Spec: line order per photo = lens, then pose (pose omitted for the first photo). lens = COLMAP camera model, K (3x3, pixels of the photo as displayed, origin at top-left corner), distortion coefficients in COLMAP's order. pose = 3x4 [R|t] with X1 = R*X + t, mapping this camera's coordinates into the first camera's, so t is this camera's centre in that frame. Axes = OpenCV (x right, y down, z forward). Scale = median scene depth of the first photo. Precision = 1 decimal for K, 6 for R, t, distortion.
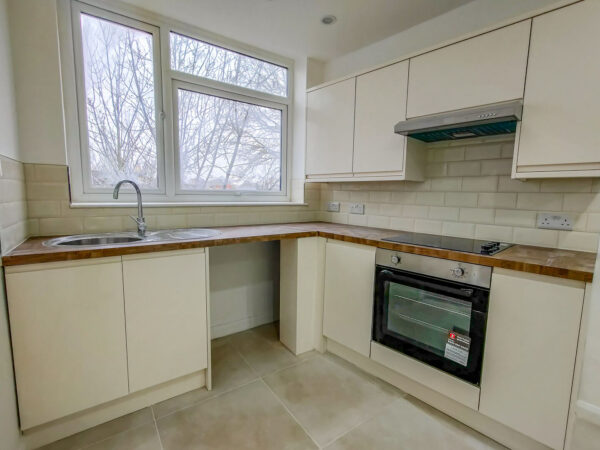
lens RADIAL K [[285.8, 0, 298.9], [0, 285.8, 228.7], [0, 0, 1]] dist [0.000583, -0.001227]
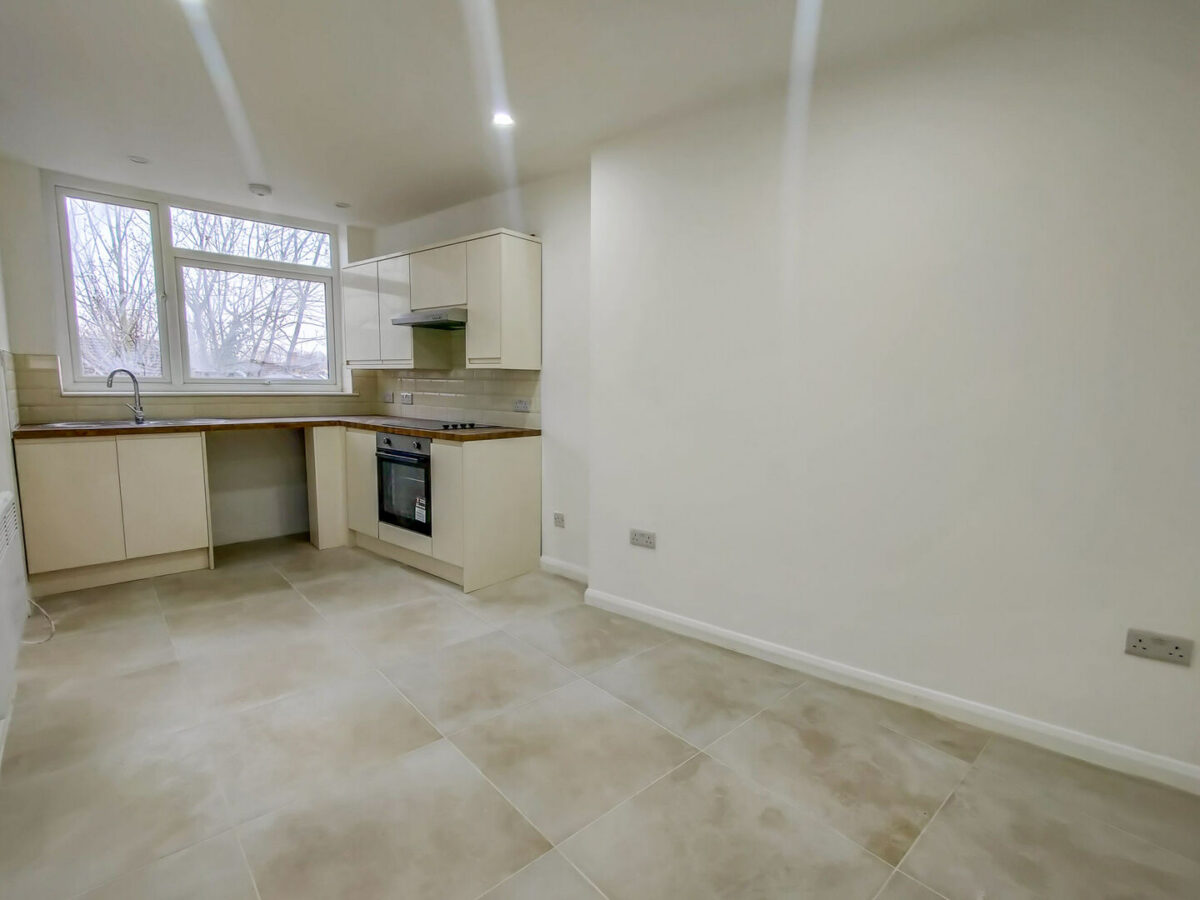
lens RADIAL K [[571.6, 0, 597.9], [0, 571.6, 457.4], [0, 0, 1]] dist [0.000583, -0.001227]
pose [[0.992601, -0.019062, 0.119918, 0.798014], [0.017927, 0.999784, 0.010531, 0.146792], [-0.120093, -0.008303, 0.992728, -1.175335]]
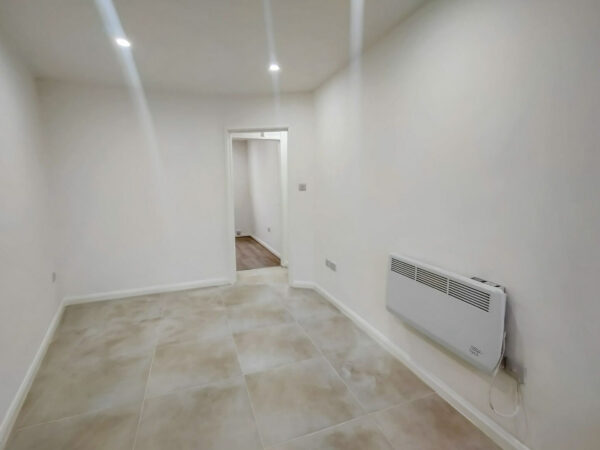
lens RADIAL K [[288.7, 0, 306.9], [0, 288.7, 223.2], [0, 0, 1]] dist [0.001598, -0.000156]
pose [[-0.972929, -0.044314, 0.226815, 0.177509], [0.014512, 0.967792, 0.251333, -0.156862], [-0.230647, 0.247821, -0.940950, 0.751678]]
